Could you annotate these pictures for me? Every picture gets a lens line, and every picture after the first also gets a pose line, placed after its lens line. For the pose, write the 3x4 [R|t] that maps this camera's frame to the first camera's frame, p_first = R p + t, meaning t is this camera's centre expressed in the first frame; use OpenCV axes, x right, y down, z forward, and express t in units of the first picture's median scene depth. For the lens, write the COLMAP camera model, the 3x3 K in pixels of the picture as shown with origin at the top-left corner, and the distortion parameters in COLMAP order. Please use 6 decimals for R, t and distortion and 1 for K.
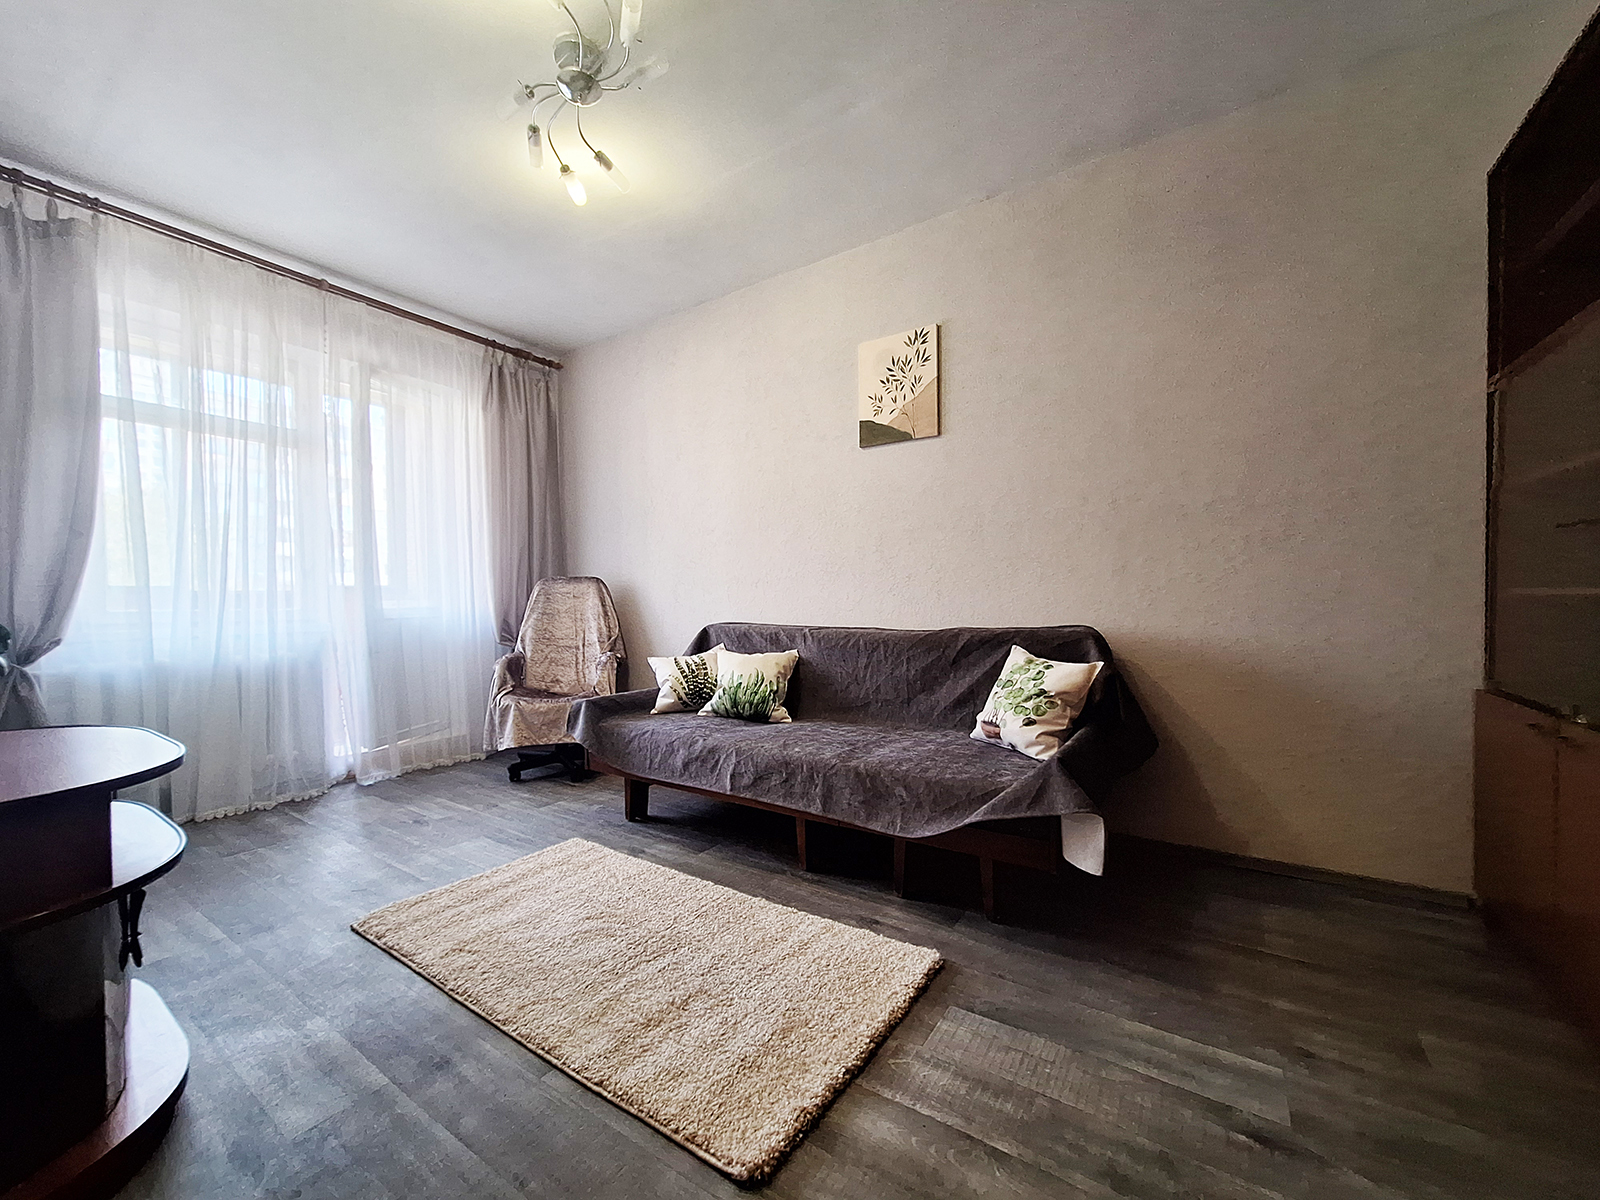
lens RADIAL K [[637.9, 0, 809.0], [0, 637.9, 606.1], [0, 0, 1]] dist [-0.003144, 0.001096]
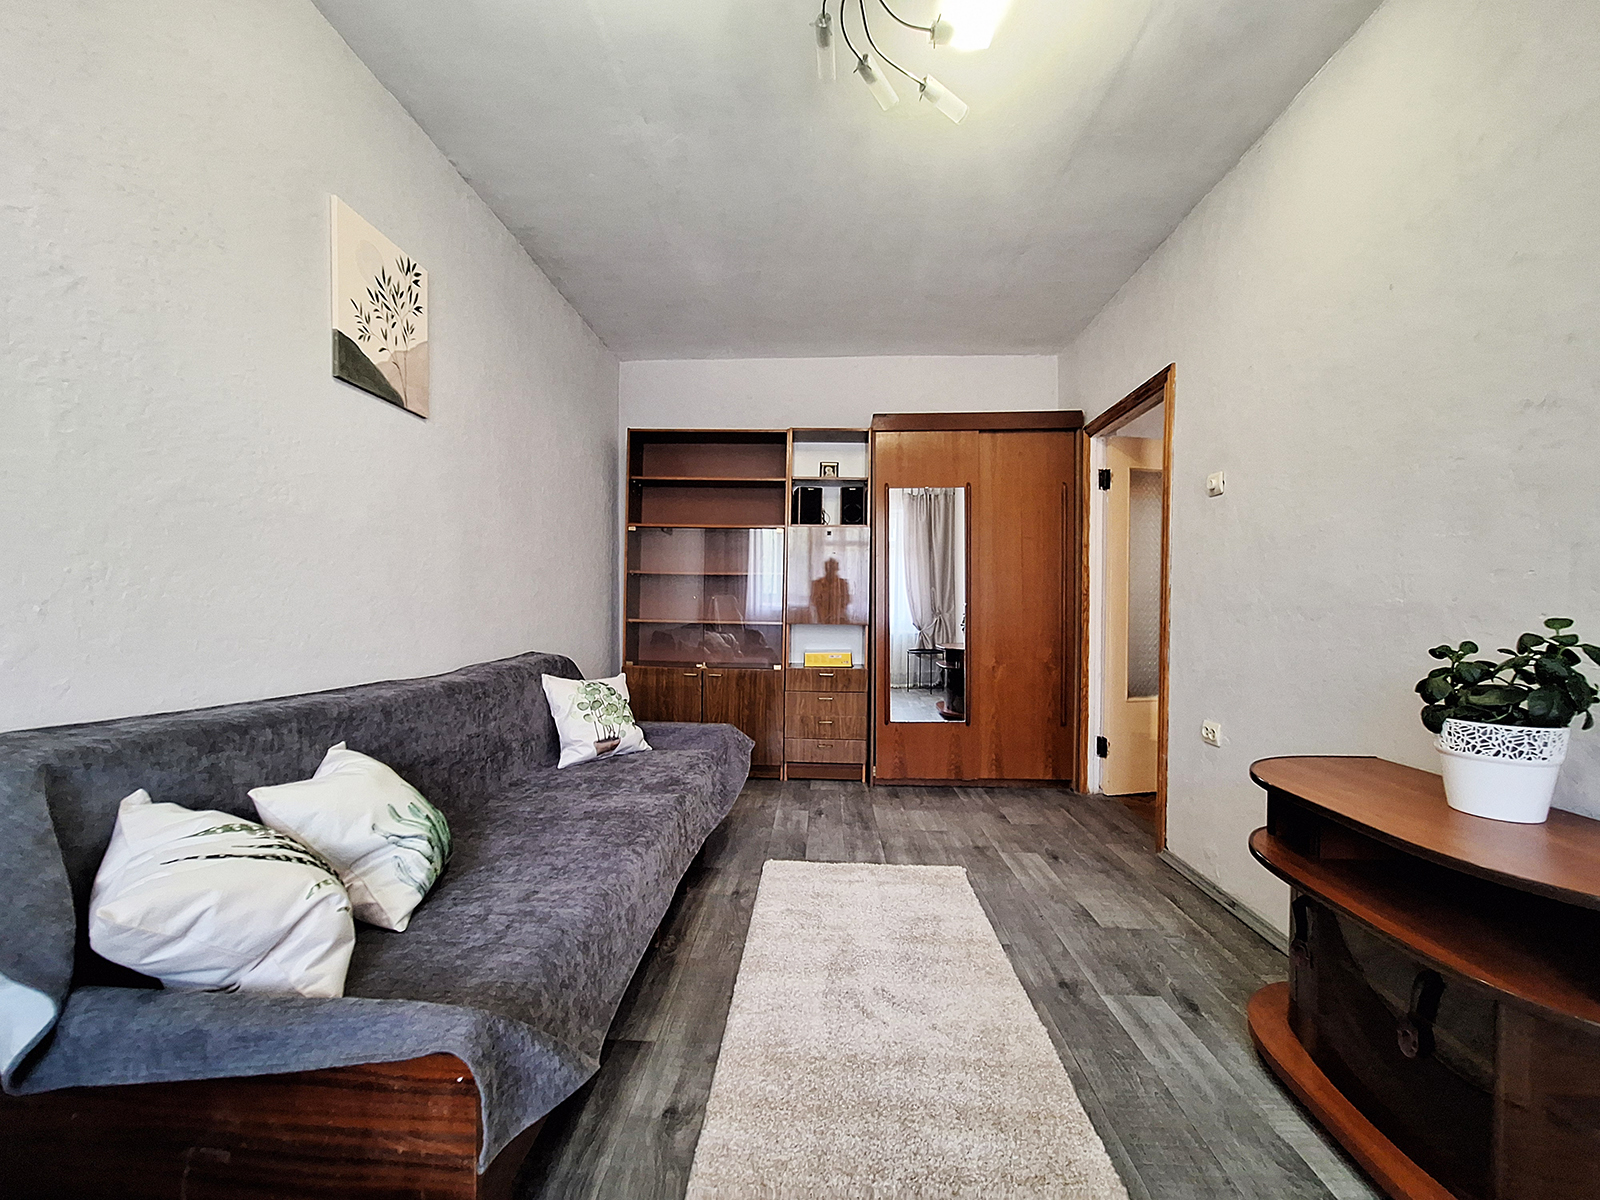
lens RADIAL K [[637.9, 0, 804.5], [0, 637.9, 601.3], [0, 0, 1]] dist [-0.003144, 0.001096]
pose [[-0.521340, 0.014521, 0.853226, -0.634897], [0.011023, 0.999886, -0.010282, -0.034254], [-0.853278, 0.004045, -0.521441, 0.948342]]
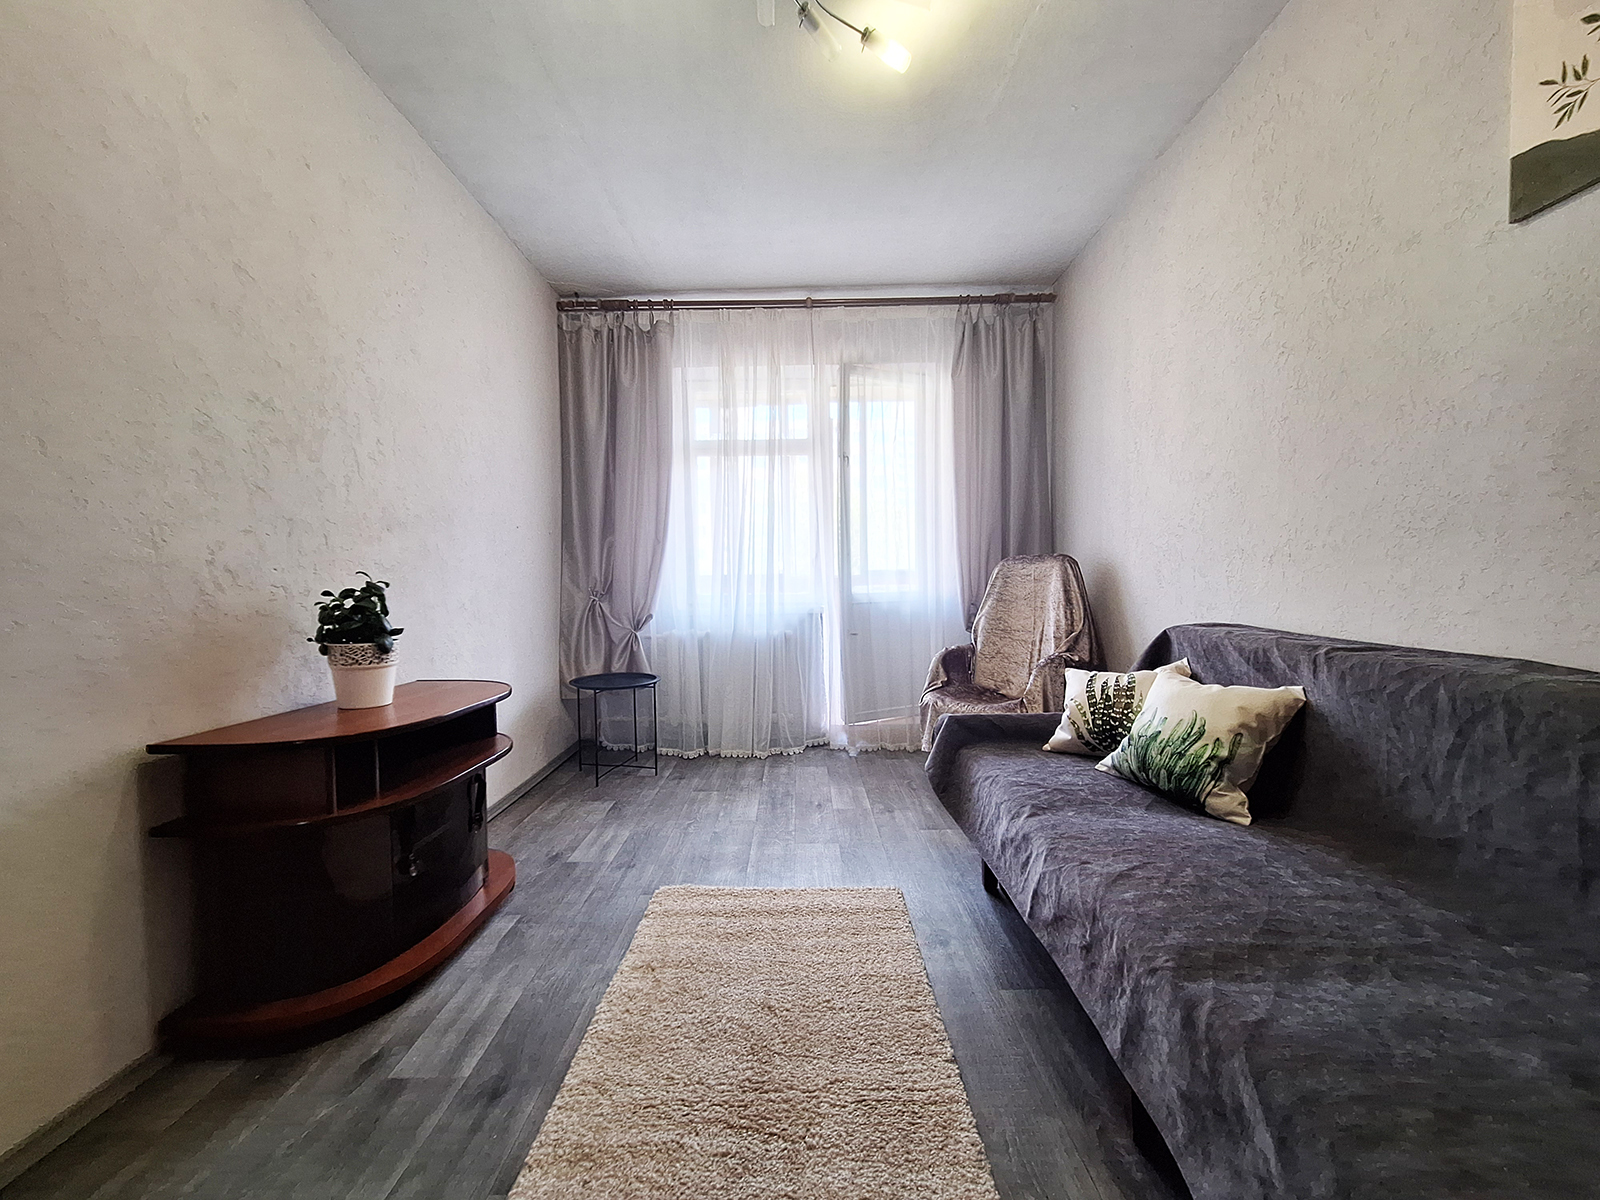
lens RADIAL K [[637.9, 0, 787.7], [0, 637.9, 608.5], [0, 0, 1]] dist [-0.003144, 0.001096]
pose [[0.536687, 0.032824, -0.843143, 0.191882], [0.005155, 0.999097, 0.042176, -0.018348], [0.843765, -0.026982, 0.536033, 0.386652]]
